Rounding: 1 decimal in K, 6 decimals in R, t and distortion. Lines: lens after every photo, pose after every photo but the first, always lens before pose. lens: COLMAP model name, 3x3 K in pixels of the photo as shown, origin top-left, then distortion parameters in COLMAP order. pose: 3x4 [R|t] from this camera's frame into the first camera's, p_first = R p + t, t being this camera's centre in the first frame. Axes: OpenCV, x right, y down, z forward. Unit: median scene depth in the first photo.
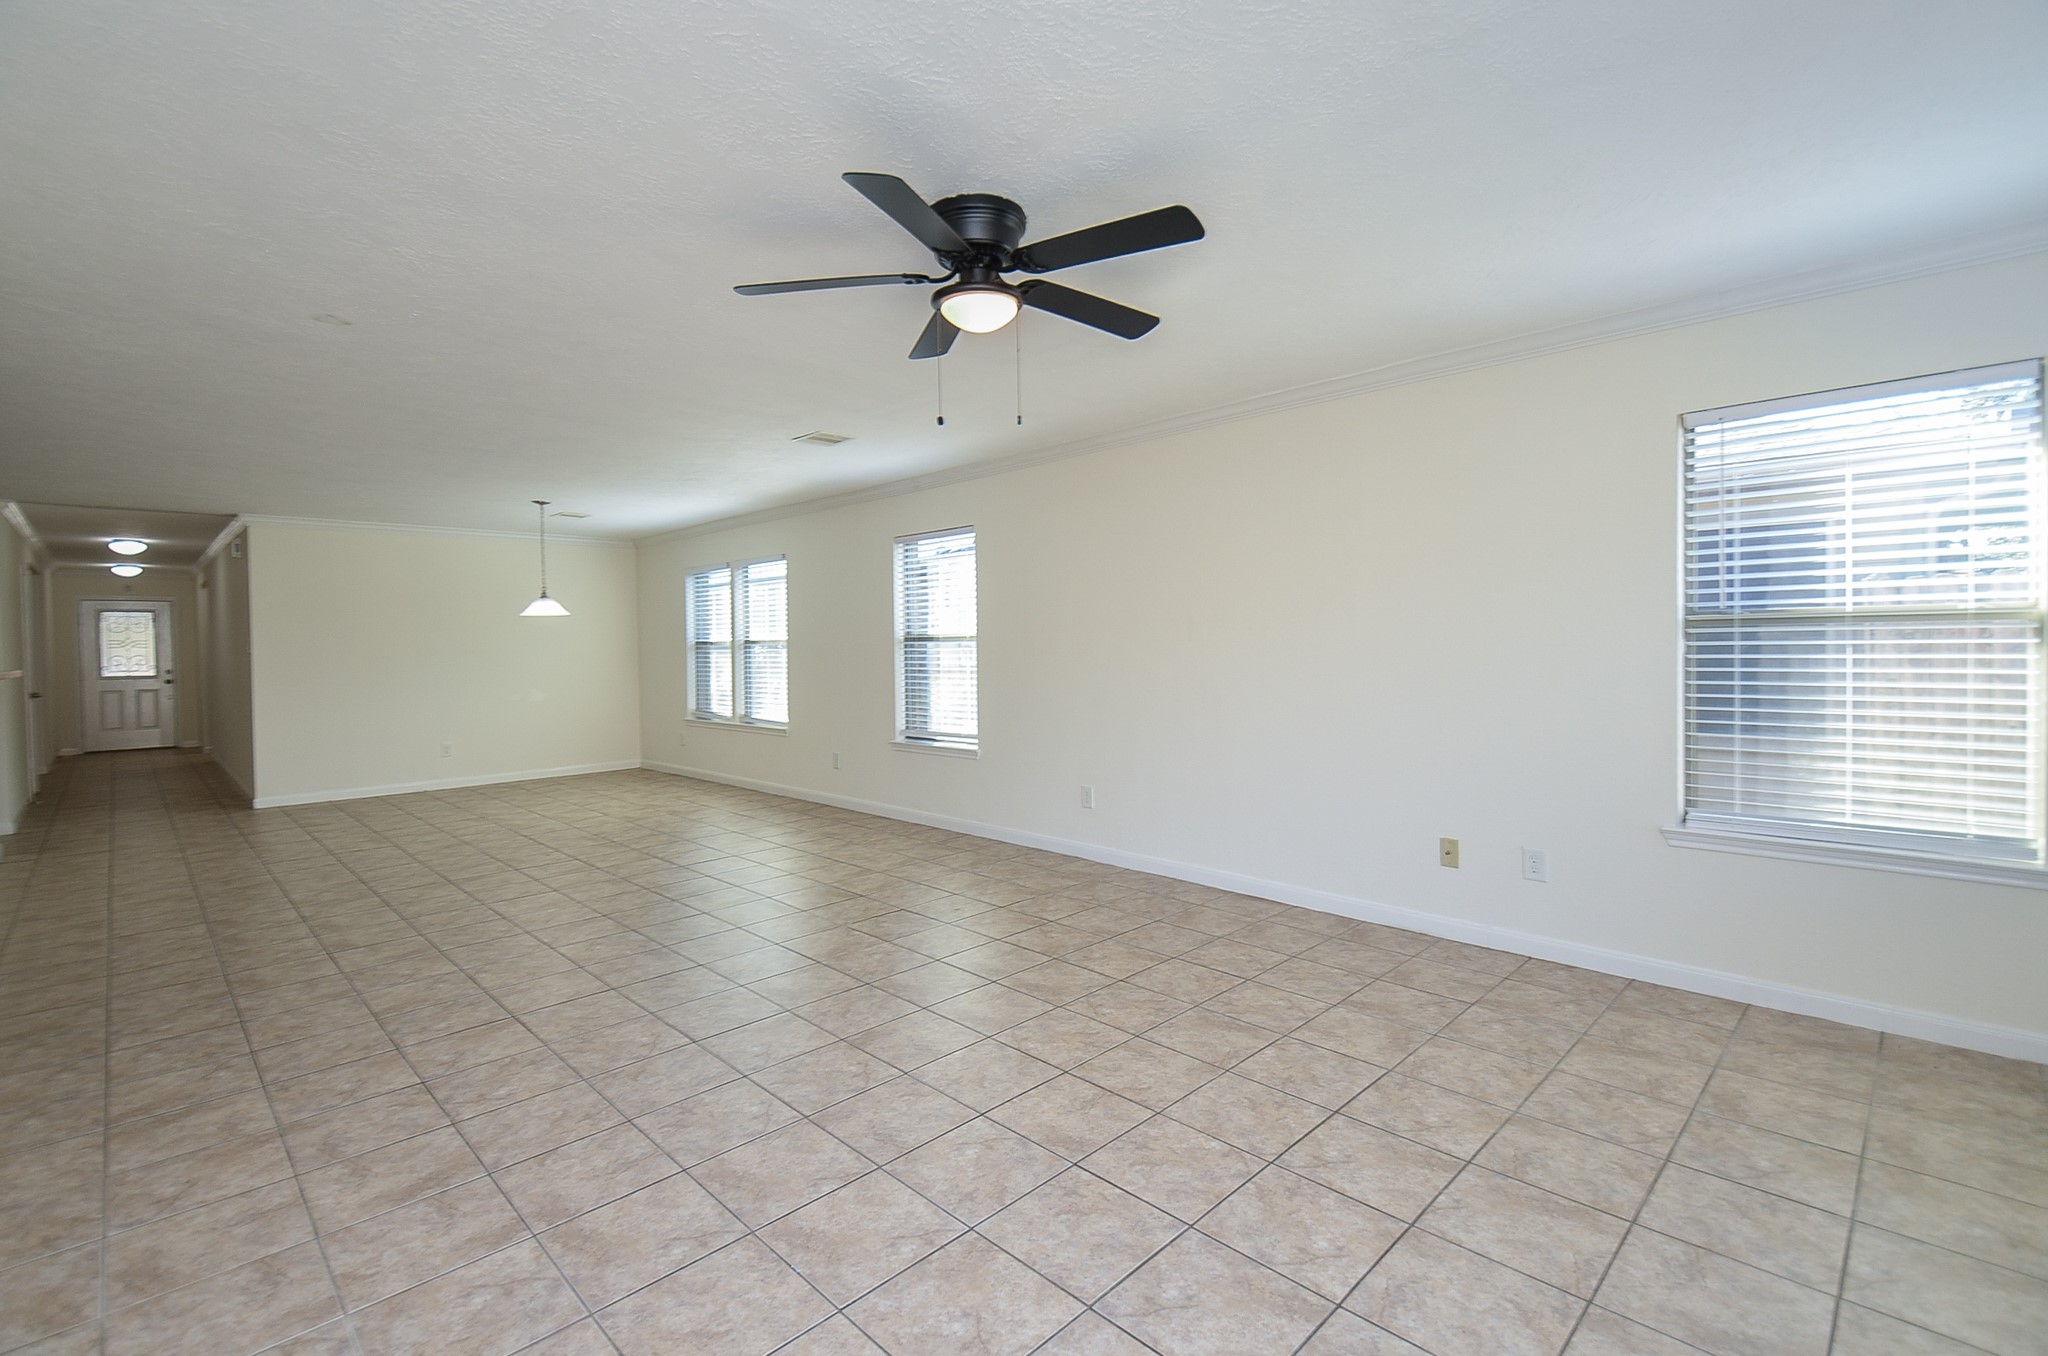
lens RADIAL K [[904.9, 0, 1006.4], [0, 904.9, 656.1], [0, 0, 1]] dist [0.048559, -0.030223]
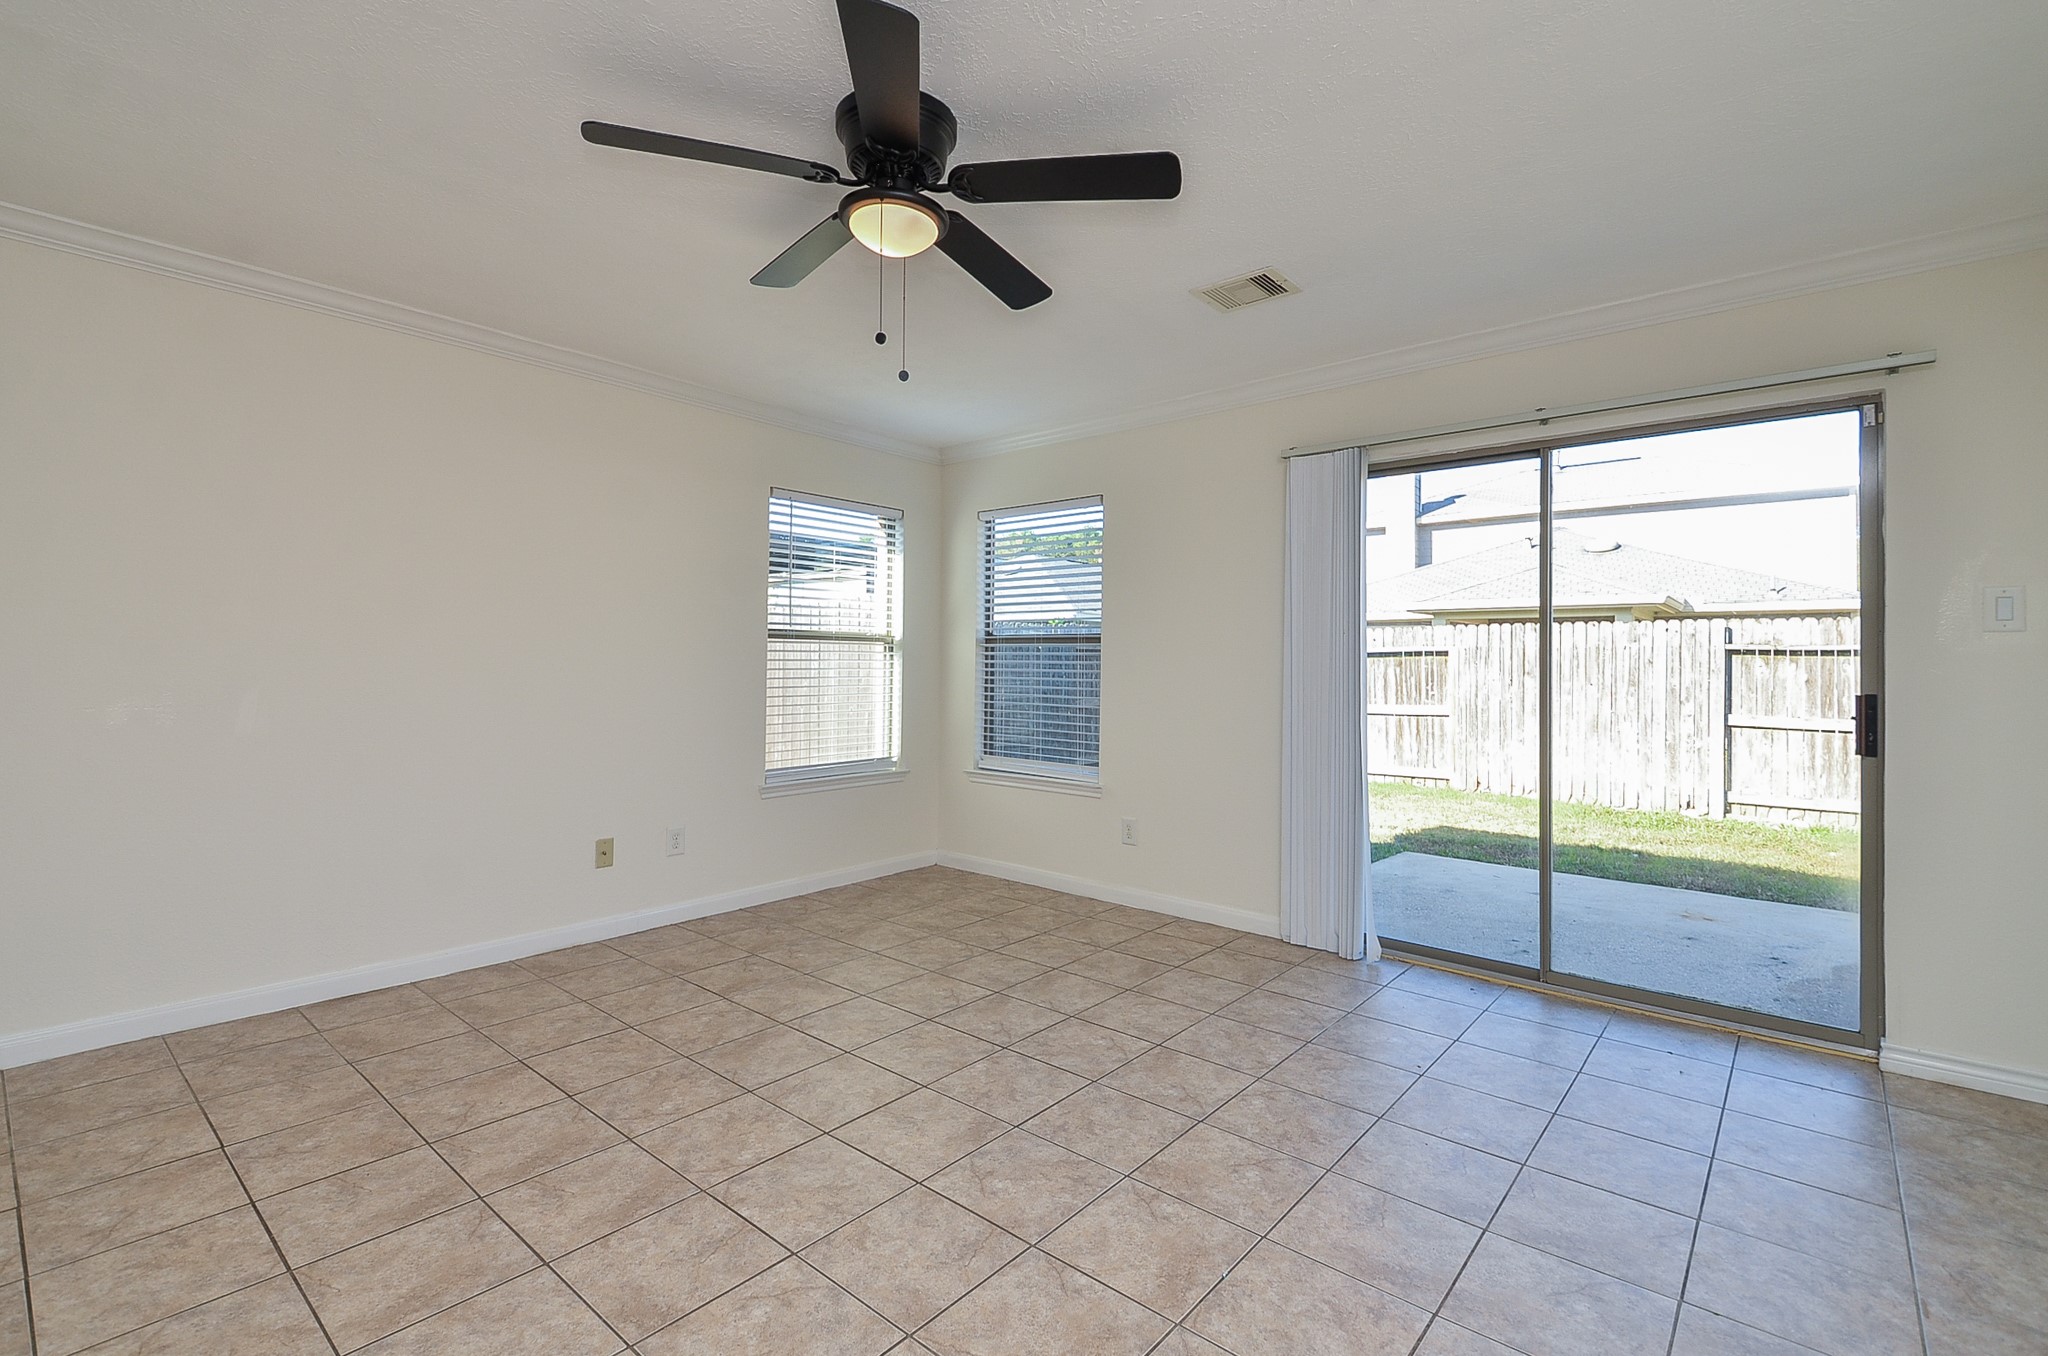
lens RADIAL K [[926.1, 0, 1017.2], [0, 926.1, 654.5], [0, 0, 1]] dist [0.050783, -0.034713]
pose [[-0.089013, 0.025793, 0.995696, -0.794077], [0.005042, 0.999664, -0.025445, 0.033836], [-0.996018, 0.002756, -0.089113, 0.864722]]
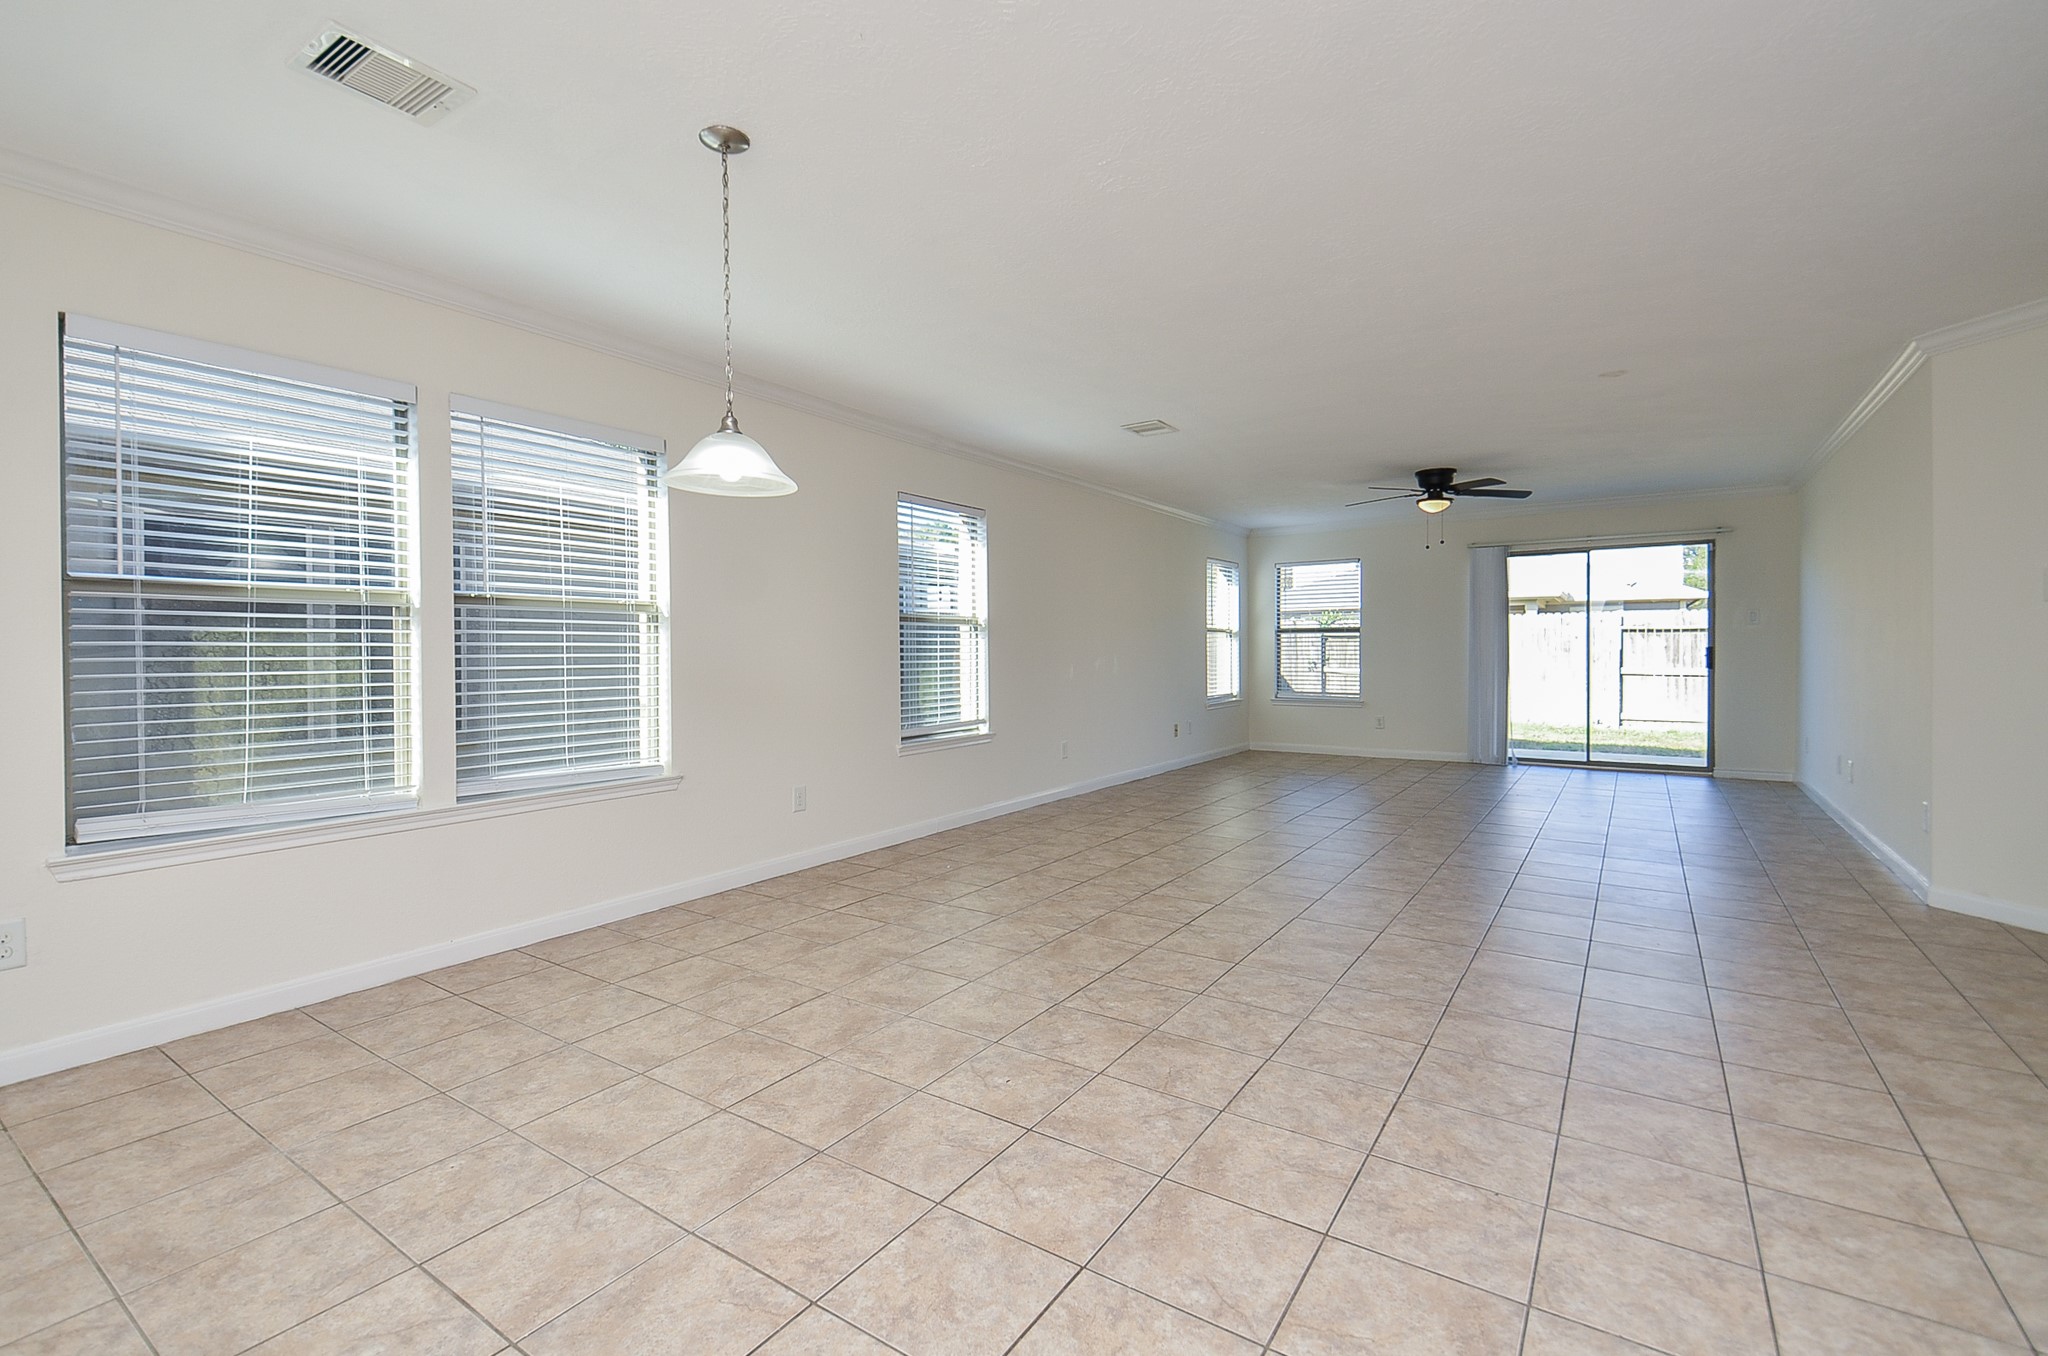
lens RADIAL K [[904.9, 0, 1006.4], [0, 904.9, 656.1], [0, 0, 1]] dist [0.048559, -0.030223]
pose [[-0.202777, 0.011835, 0.979153, -2.135609], [0.021273, 0.999744, -0.007678, 0.058842], [-0.978994, 0.019273, -0.202977, 2.483958]]
